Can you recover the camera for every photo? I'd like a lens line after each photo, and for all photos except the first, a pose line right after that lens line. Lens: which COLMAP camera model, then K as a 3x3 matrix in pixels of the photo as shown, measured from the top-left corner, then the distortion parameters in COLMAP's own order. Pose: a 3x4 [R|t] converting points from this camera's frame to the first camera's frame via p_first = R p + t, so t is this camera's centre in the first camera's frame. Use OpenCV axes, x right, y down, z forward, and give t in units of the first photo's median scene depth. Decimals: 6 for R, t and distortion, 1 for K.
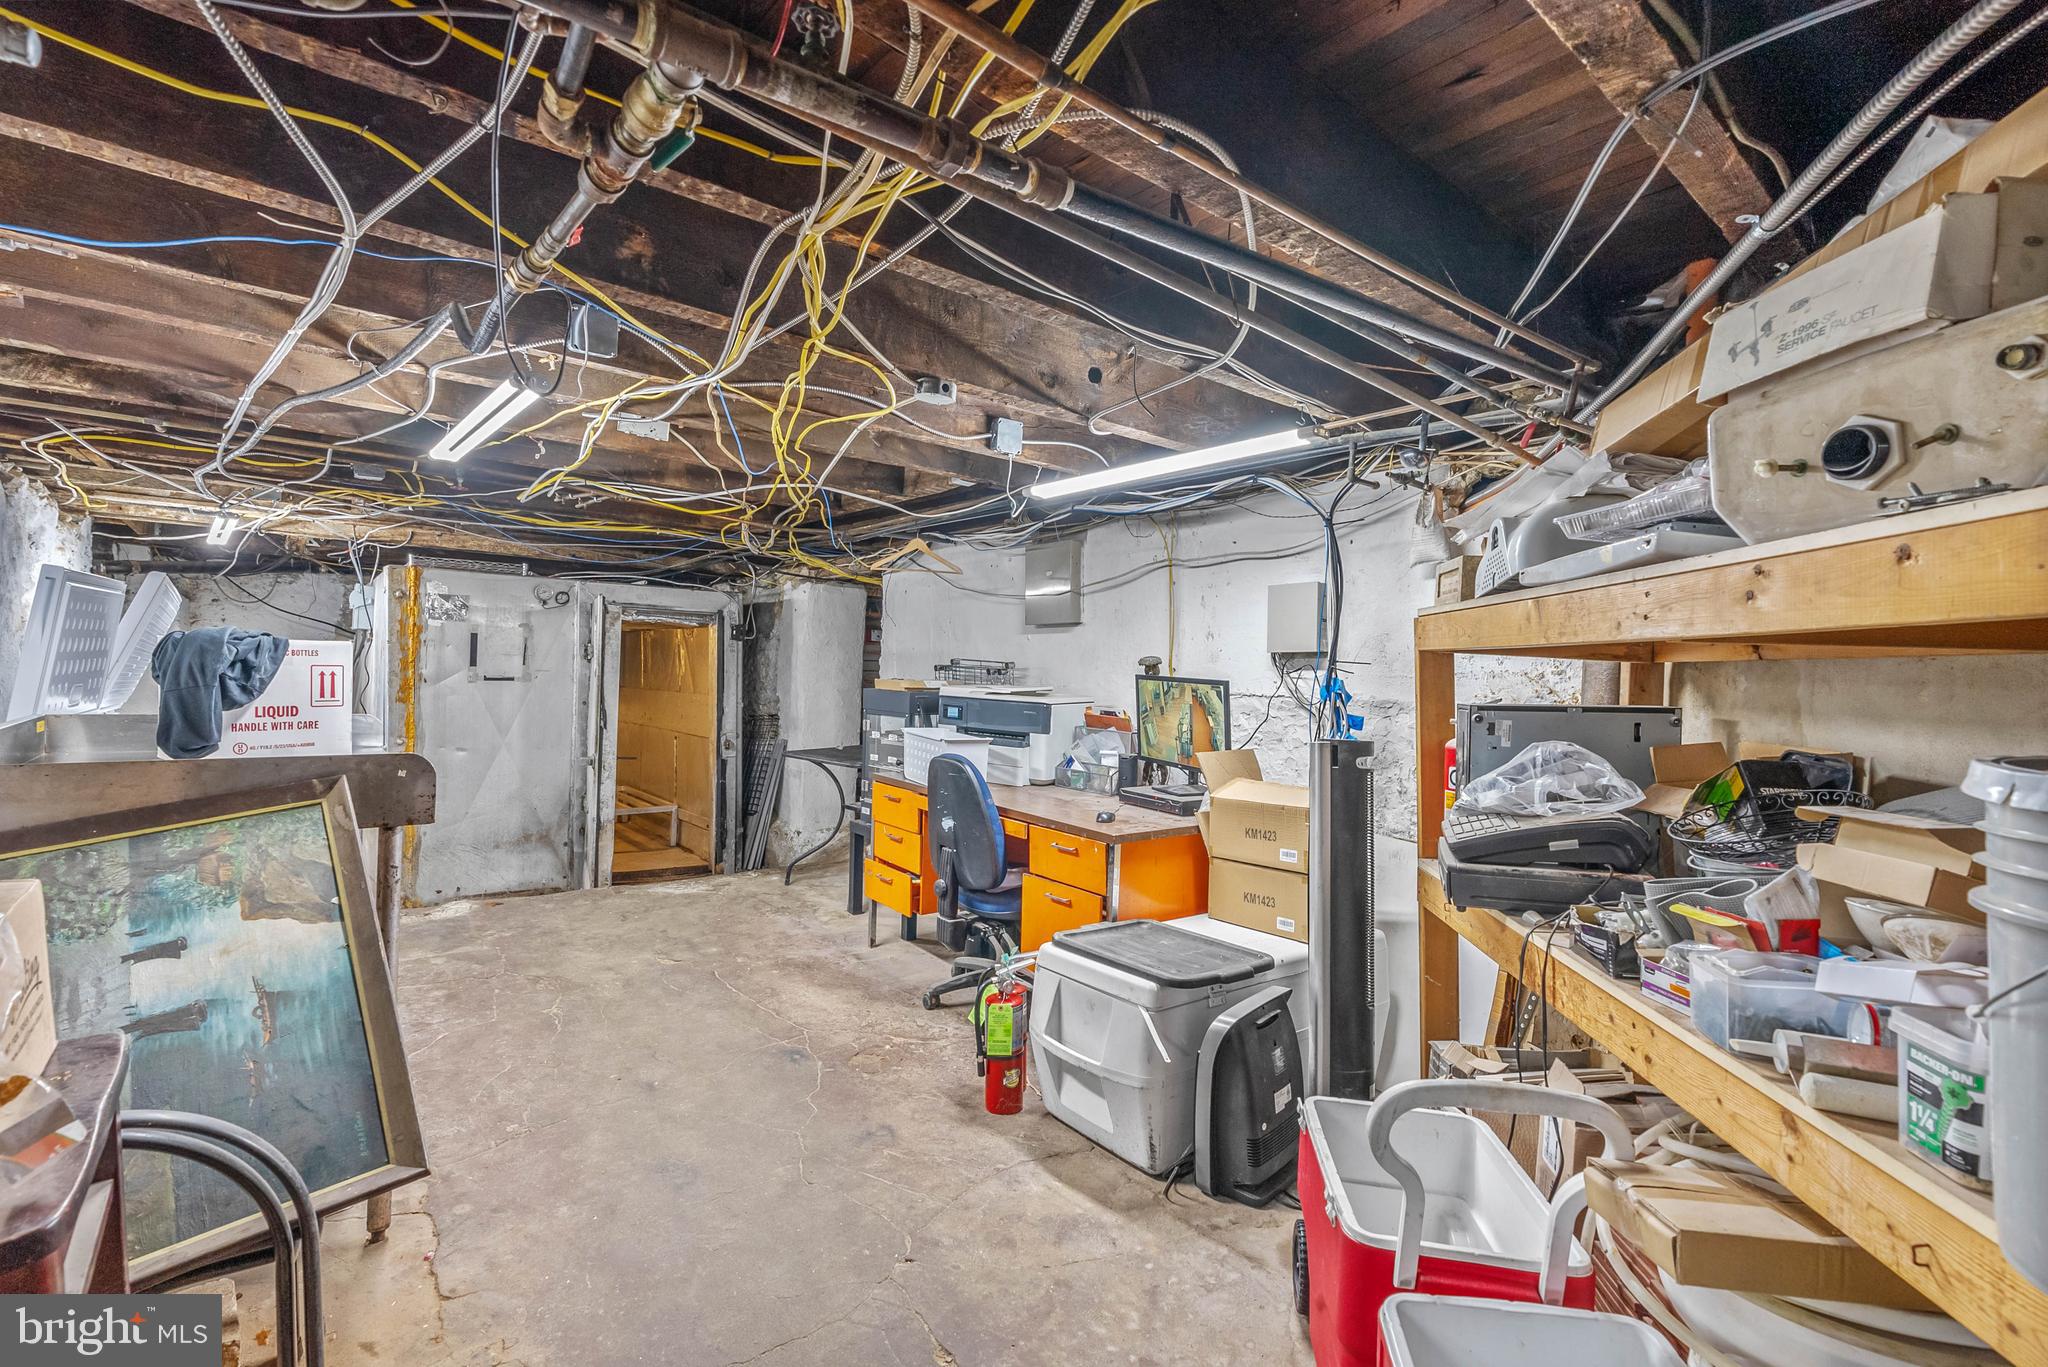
lens RADIAL K [[936.1, 0, 1025.0], [0, 936.1, 680.8], [0, 0, 1]] dist [-0.001070, 0.000097]
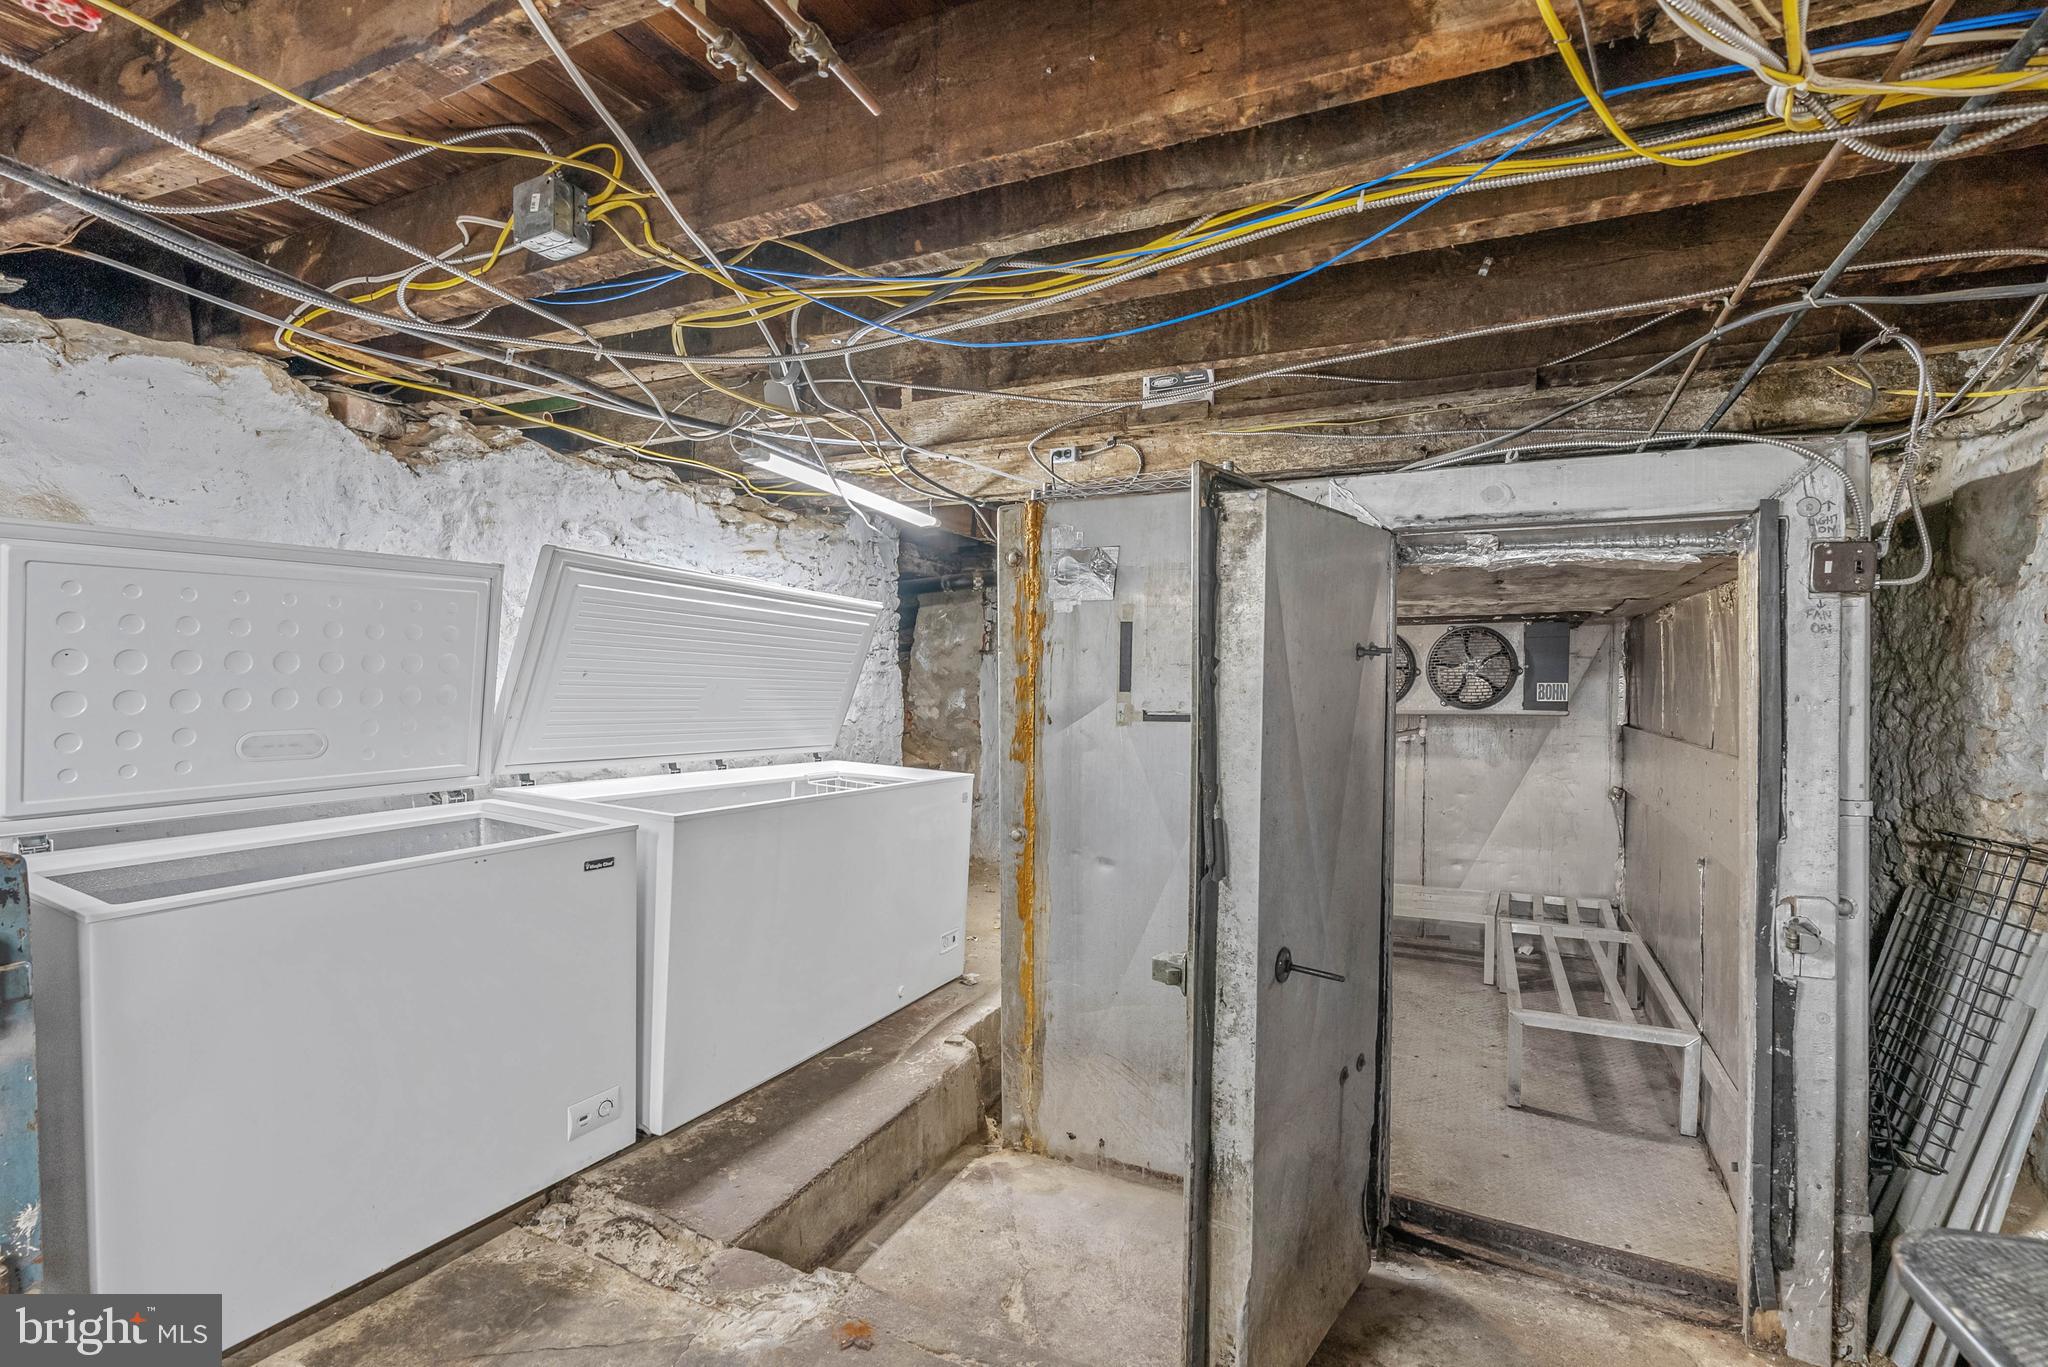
lens RADIAL K [[936.1, 0, 1049.6], [0, 936.1, 707.4], [0, 0, 1]] dist [-0.001070, 0.000097]
pose [[0.423459, 0.003489, -0.905908, -0.159699], [-0.000309, 0.999993, 0.003707, -0.008466], [0.905915, -0.001290, 0.423458, 0.714883]]
